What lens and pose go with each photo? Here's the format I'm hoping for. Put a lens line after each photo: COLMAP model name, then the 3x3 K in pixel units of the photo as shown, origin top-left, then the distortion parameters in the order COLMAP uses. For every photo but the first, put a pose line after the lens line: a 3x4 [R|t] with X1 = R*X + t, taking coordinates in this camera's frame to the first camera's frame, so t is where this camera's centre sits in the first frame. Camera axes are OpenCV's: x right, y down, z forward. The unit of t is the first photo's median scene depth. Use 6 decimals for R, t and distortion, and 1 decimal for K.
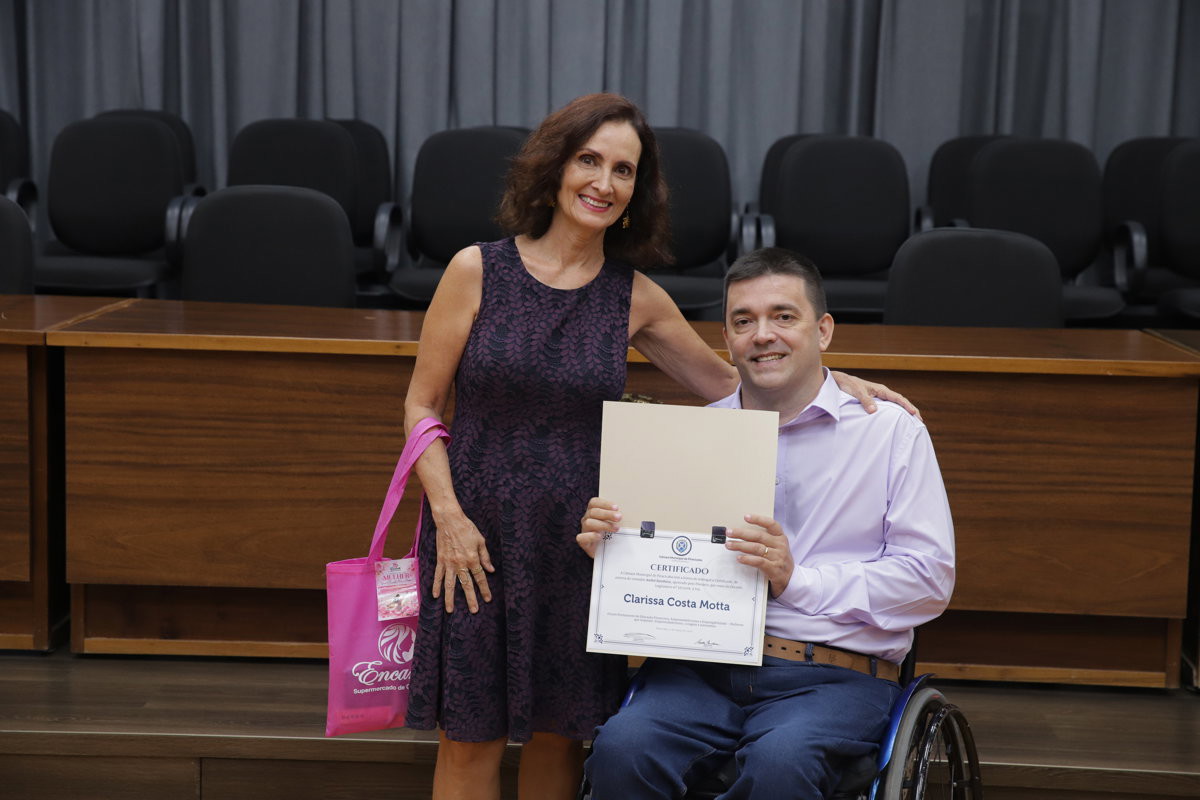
lens RADIAL K [[2386.0, 0, 600.0], [0, 2386.0, 400.0], [0, 0, 1]] dist [0.302151, 0.104853]
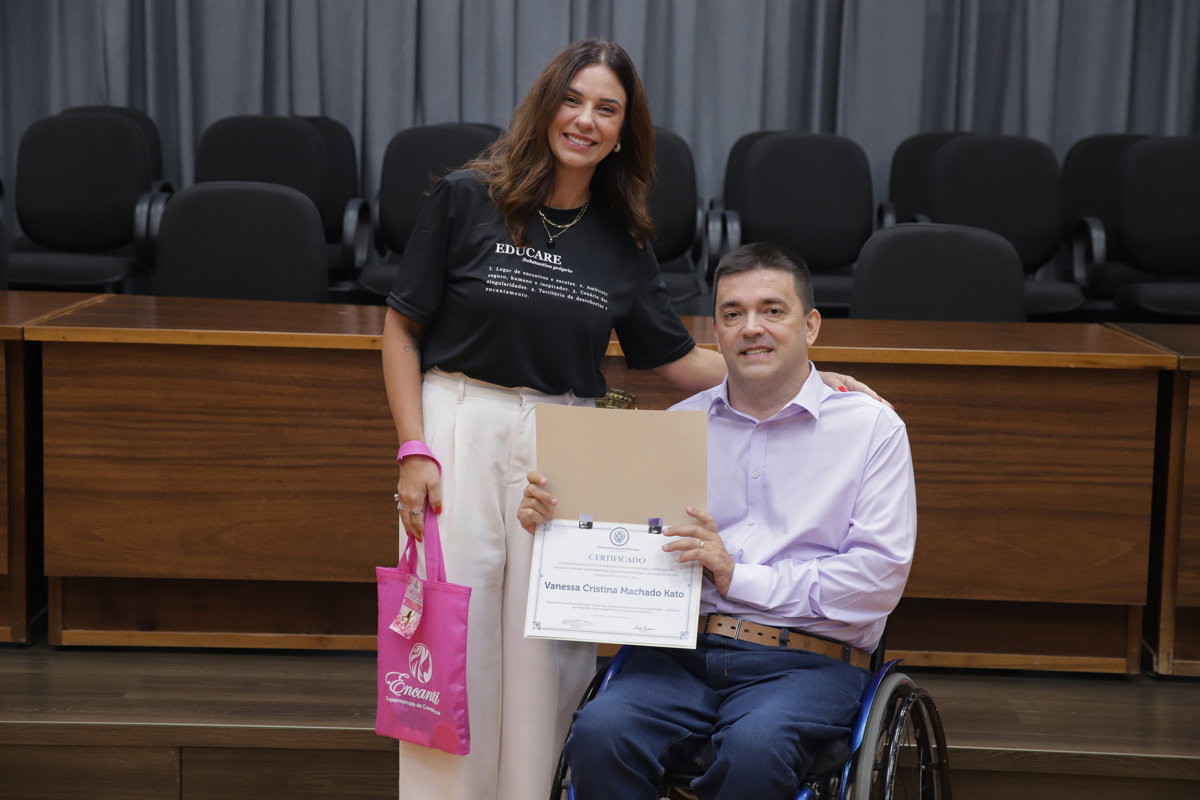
lens RADIAL K [[2395.3, 0, 600.0], [0, 2395.3, 400.0], [0, 0, 1]] dist [0.316240, -0.012876]
pose [[0.999815, -0.002526, 0.019076, -0.007949], [0.002506, 0.999996, 0.001060, 0.001850], [-0.019079, -0.001012, 0.999817, -0.019222]]
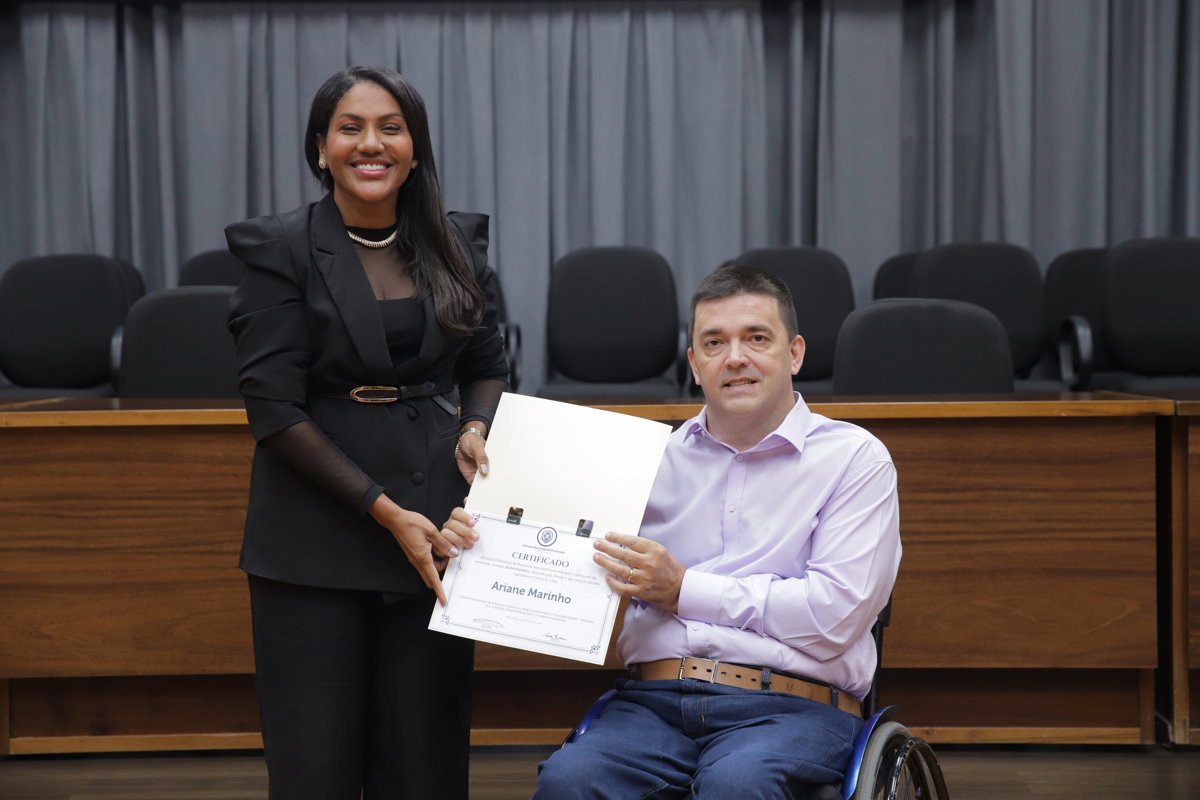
lens RADIAL K [[2261.9, 0, 600.0], [0, 2261.9, 400.0], [0, 0, 1]] dist [0.258778, 0.073451]
pose [[0.999271, -0.035991, 0.012703, 0.012311], [0.037068, 0.994461, -0.098351, 0.065405], [-0.009093, 0.098750, 0.995071, 0.083188]]
